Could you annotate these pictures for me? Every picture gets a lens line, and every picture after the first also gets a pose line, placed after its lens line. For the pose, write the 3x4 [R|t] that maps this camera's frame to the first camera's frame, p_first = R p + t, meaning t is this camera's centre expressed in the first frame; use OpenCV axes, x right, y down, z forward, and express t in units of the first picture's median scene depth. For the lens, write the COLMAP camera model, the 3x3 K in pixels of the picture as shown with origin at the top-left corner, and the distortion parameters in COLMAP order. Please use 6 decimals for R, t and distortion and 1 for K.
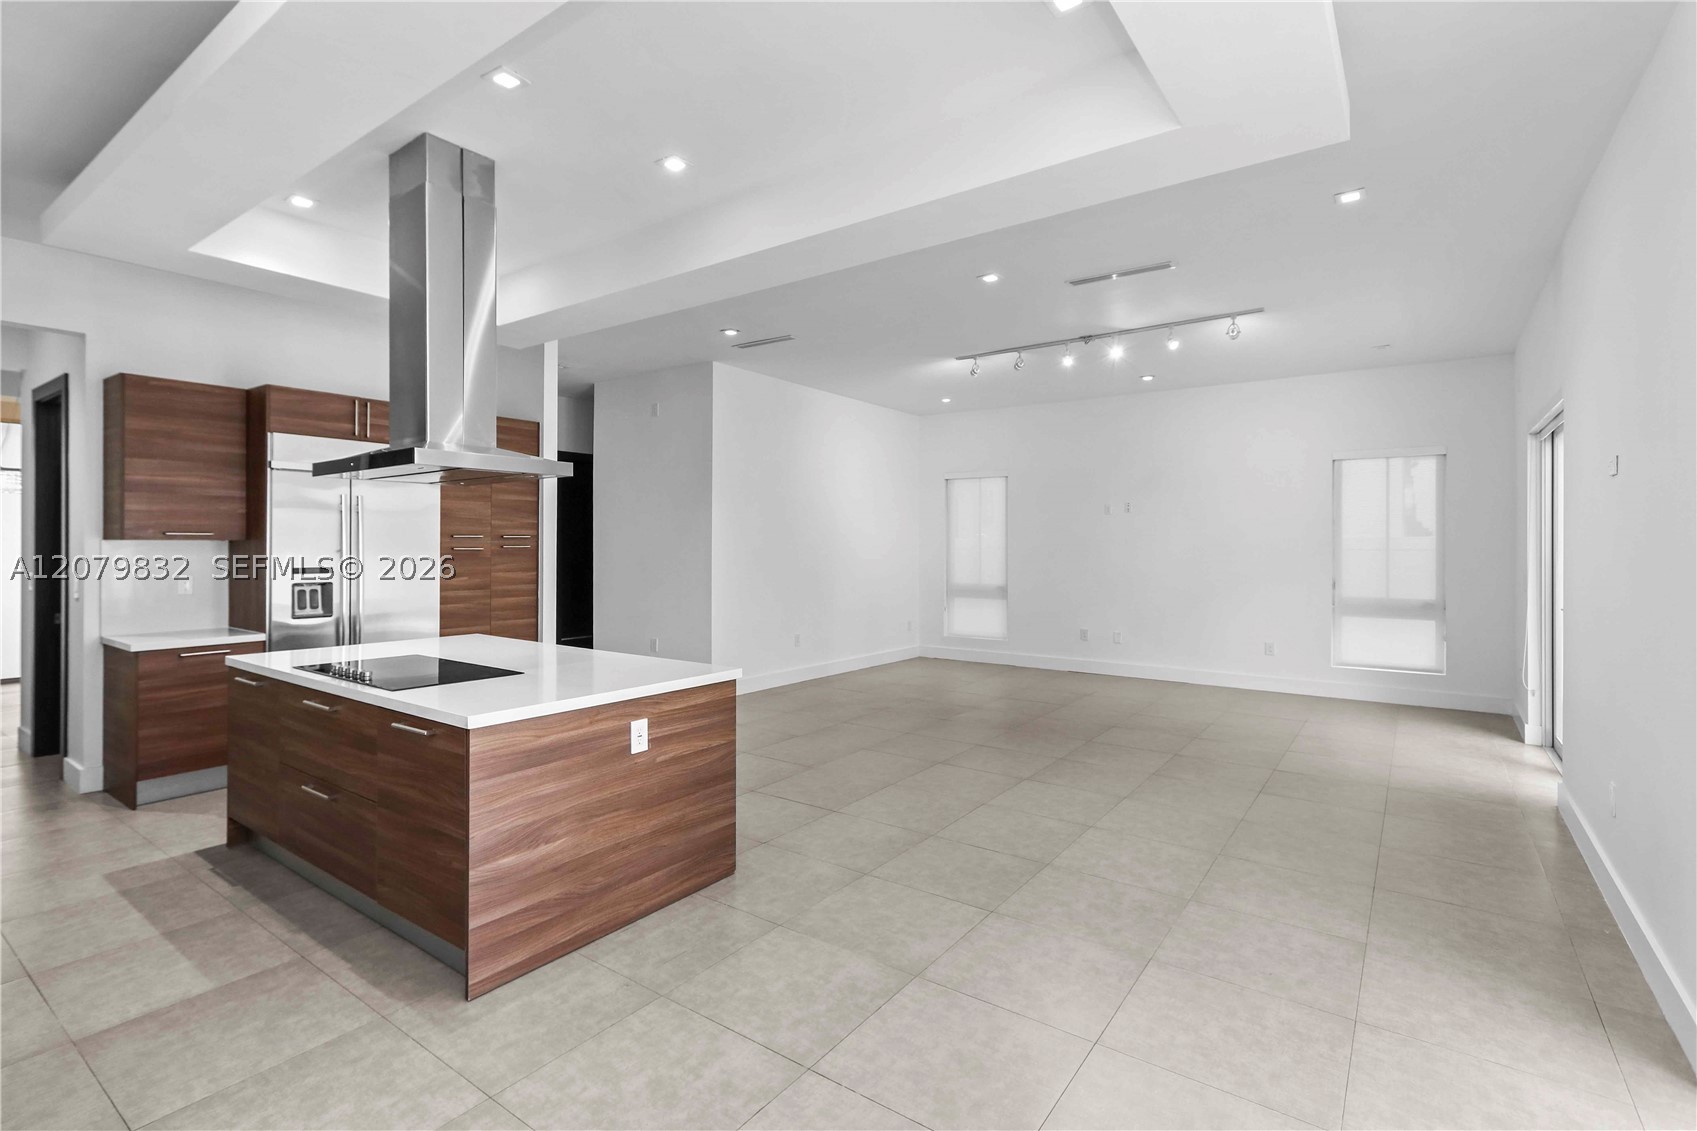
lens RADIAL K [[796.1, 0, 812.3], [0, 796.1, 540.9], [0, 0, 1]] dist [0.005282, 0.000967]
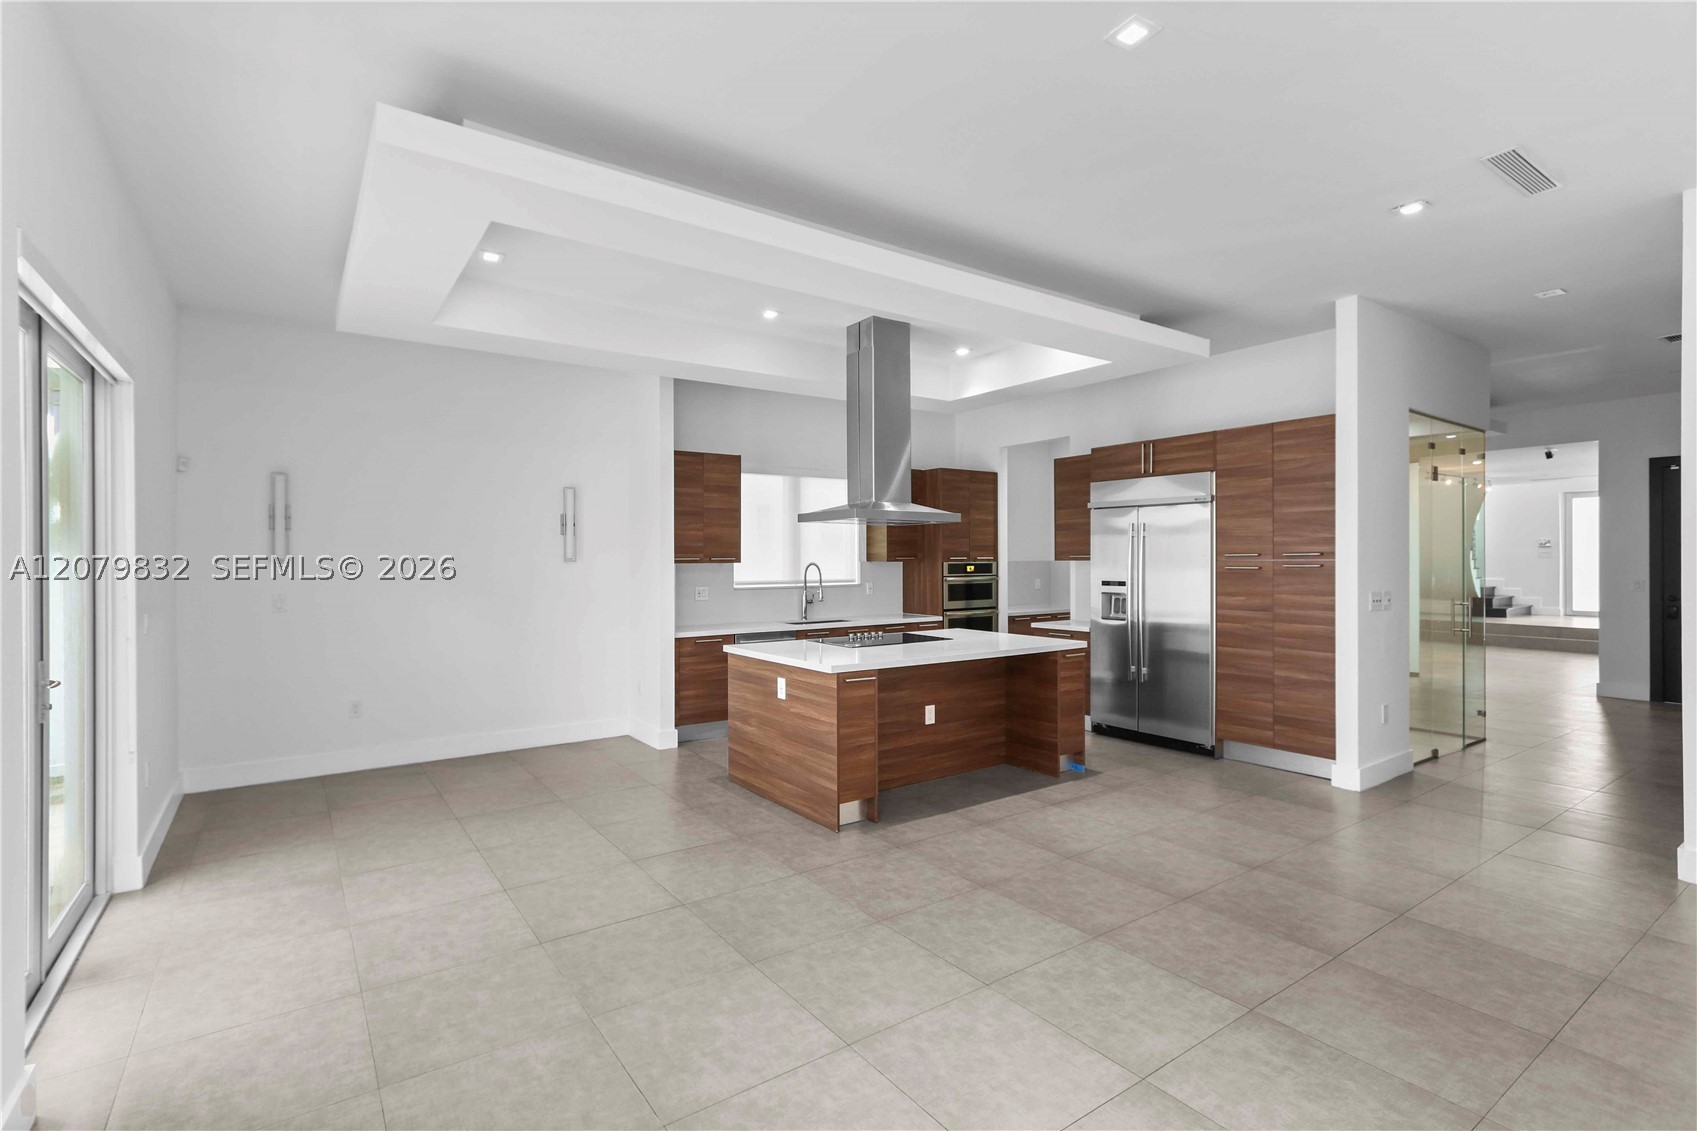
lens RADIAL K [[796.1, 0, 840.9], [0, 796.1, 579.3], [0, 0, 1]] dist [0.005282, 0.000967]
pose [[-0.299348, 0.020843, -0.953916, 0.820665], [0.006895, 0.999783, 0.019681, 0.001796], [0.954119, -0.000686, -0.299427, 1.057351]]
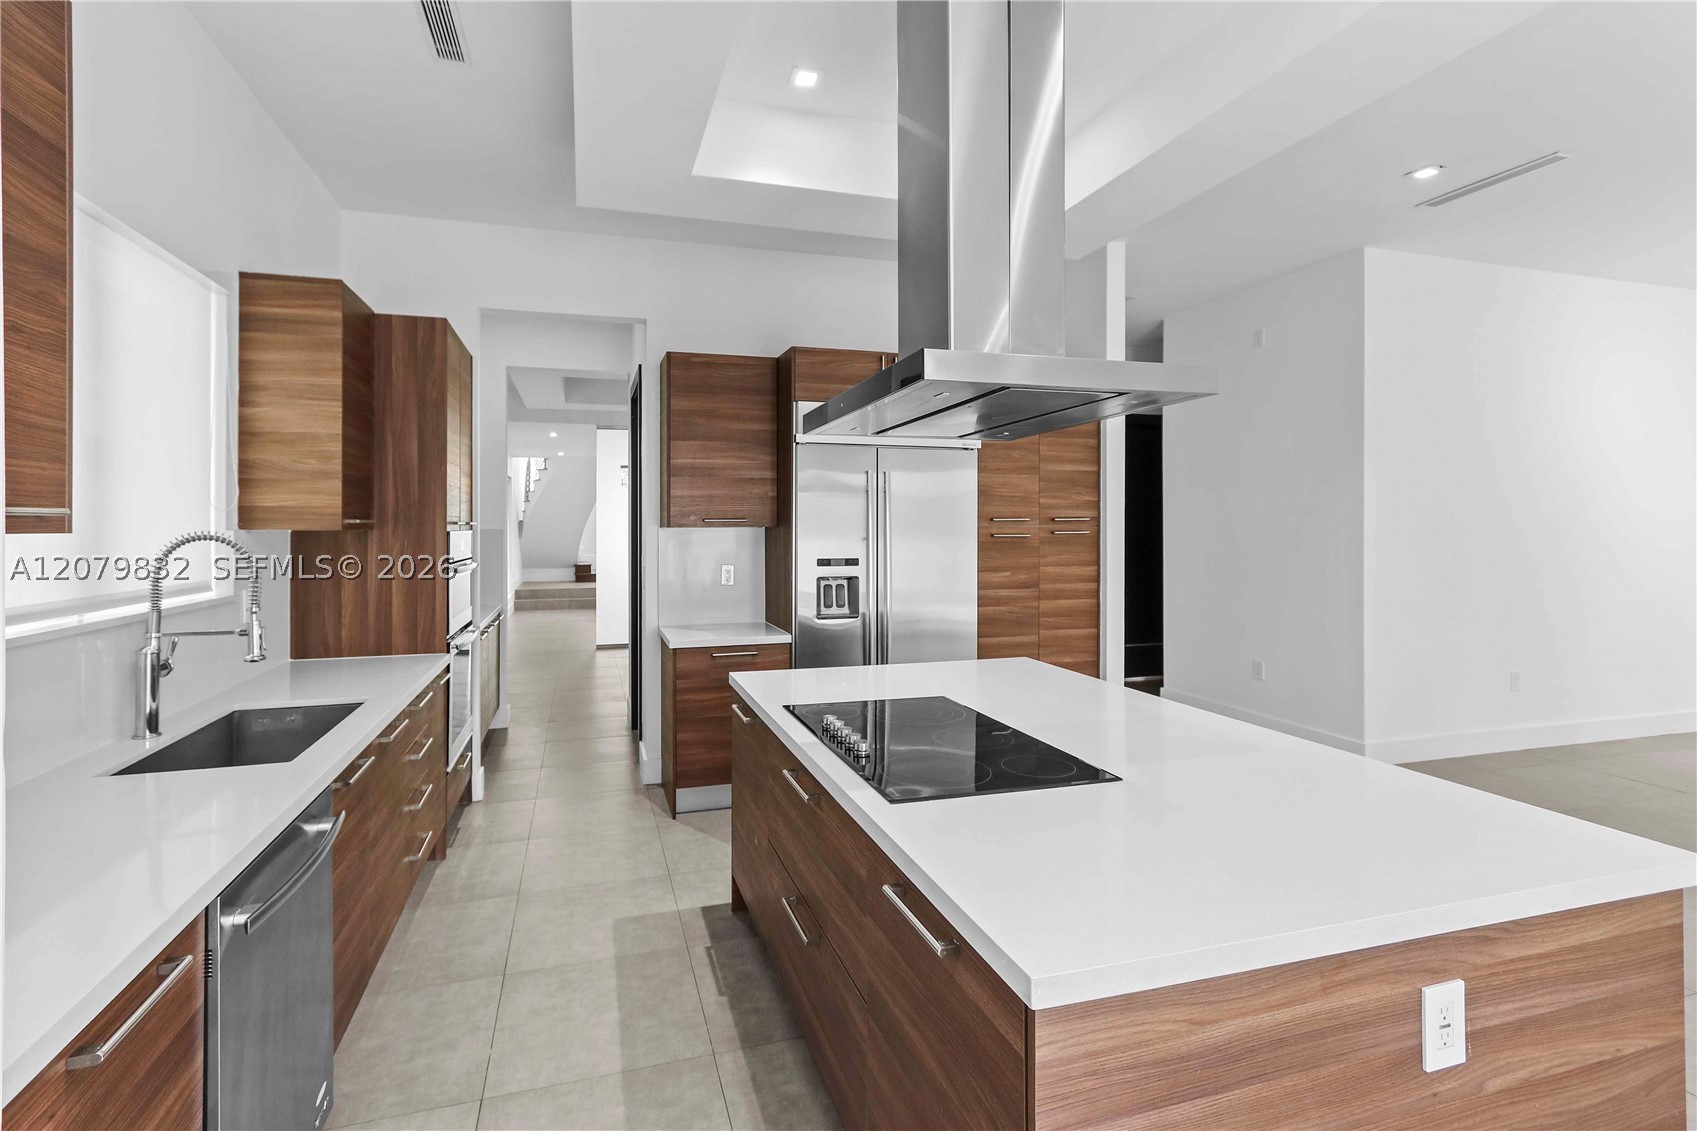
lens RADIAL K [[796.1, 0, 809.2], [0, 796.1, 545.9], [0, 0, 1]] dist [0.005282, 0.000967]
pose [[0.796375, 0.008080, -0.604750, -0.153915], [0.008664, 0.999656, 0.024766, -0.001395], [0.604742, -0.024962, 0.796030, 0.339667]]
